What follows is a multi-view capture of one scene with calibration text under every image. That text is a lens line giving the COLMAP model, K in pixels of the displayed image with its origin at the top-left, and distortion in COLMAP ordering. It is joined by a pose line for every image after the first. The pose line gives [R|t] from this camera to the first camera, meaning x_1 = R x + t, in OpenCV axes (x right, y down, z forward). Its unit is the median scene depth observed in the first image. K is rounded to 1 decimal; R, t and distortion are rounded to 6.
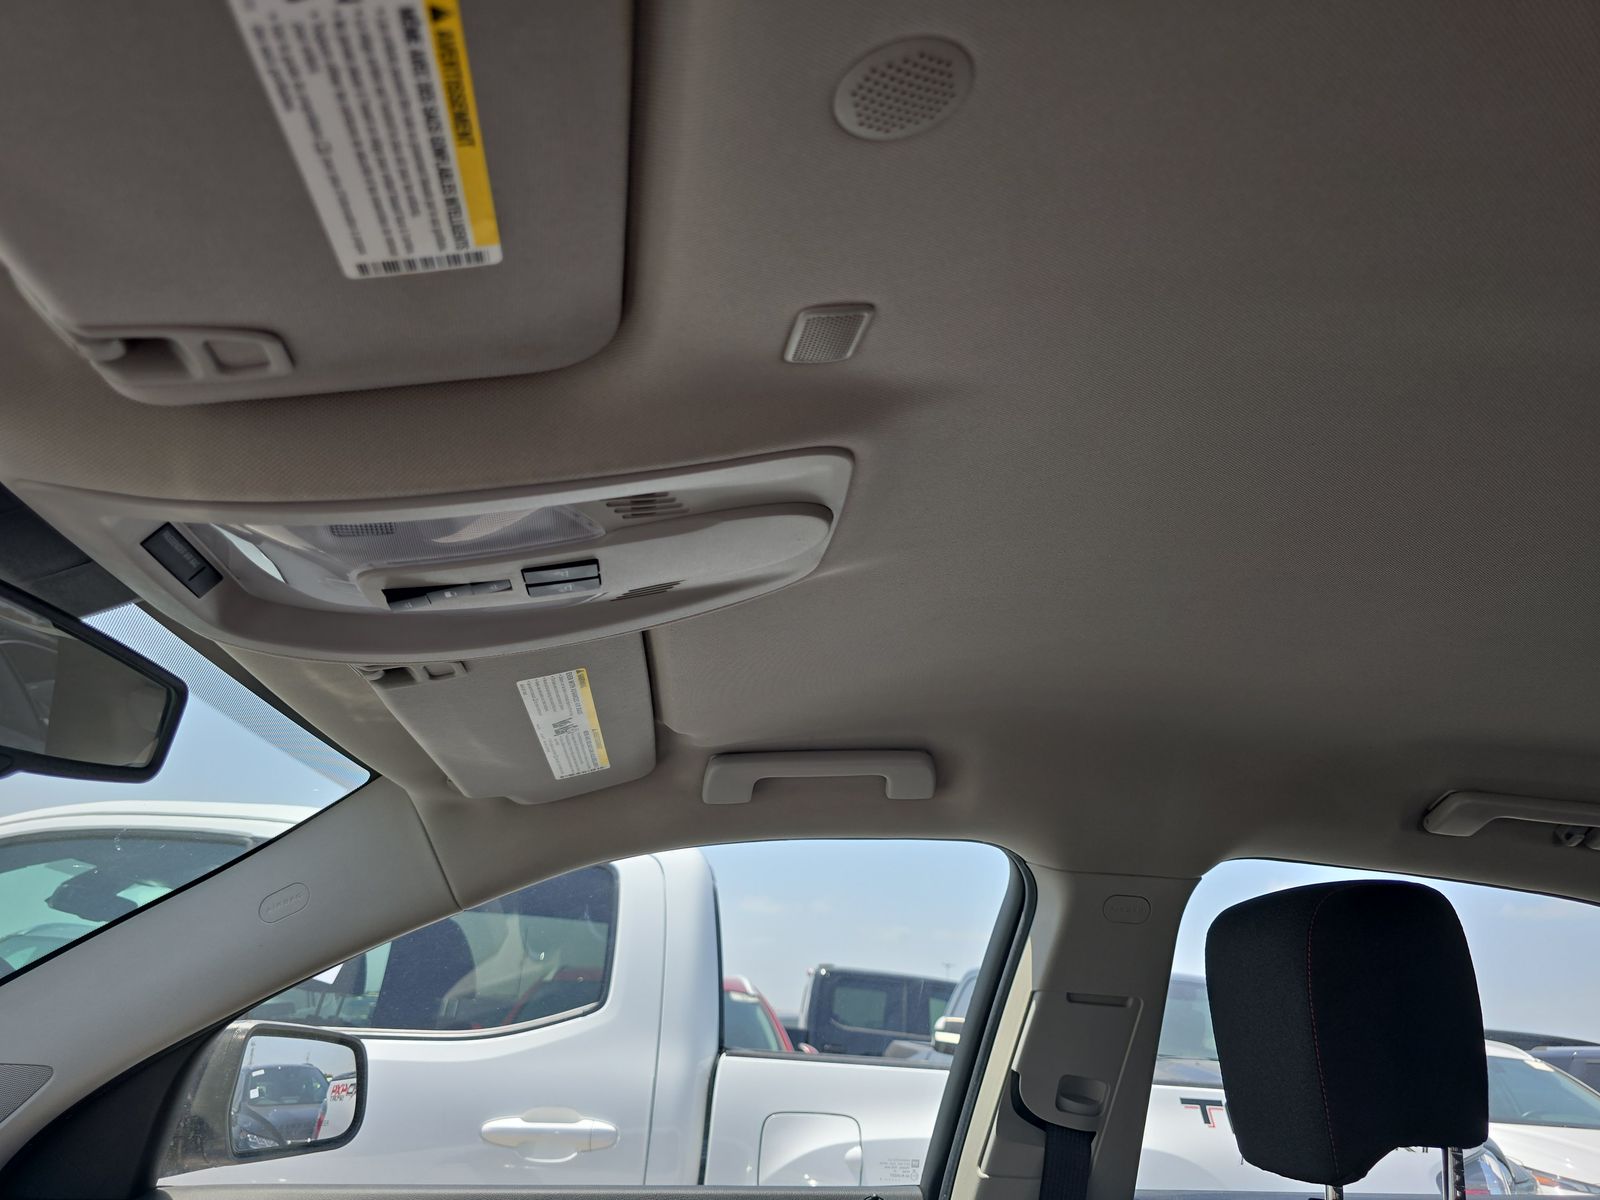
lens RADIAL K [[1044.8, 0, 820.5], [0, 1044.8, 603.4], [0, 0, 1]] dist [0.091690, -0.118554]
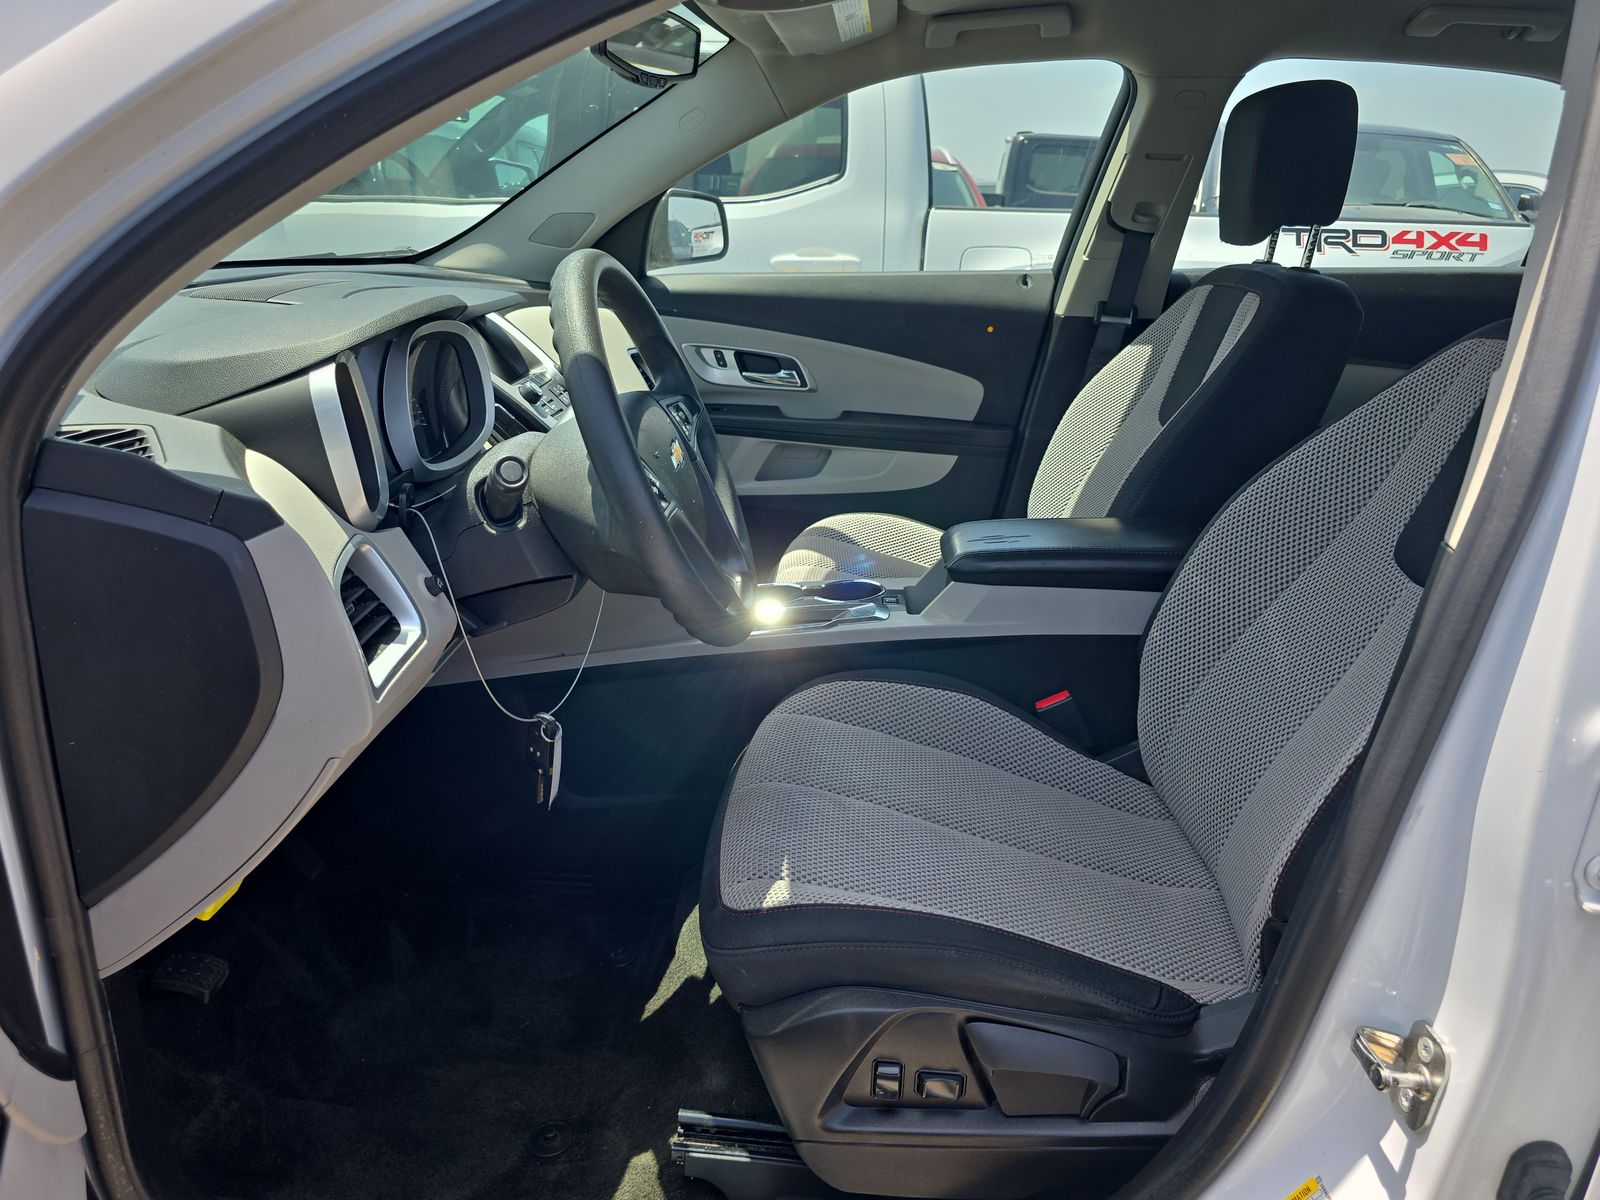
lens RADIAL K [[1073.1, 0, 798.3], [0, 1073.1, 601.1], [0, 0, 1]] dist [0.041777, -0.043515]
pose [[0.981326, 0.037170, -0.188729, 0.035451], [0.099527, 0.741489, 0.663542, -0.249079], [0.164604, -0.669934, 0.723943, -0.672848]]
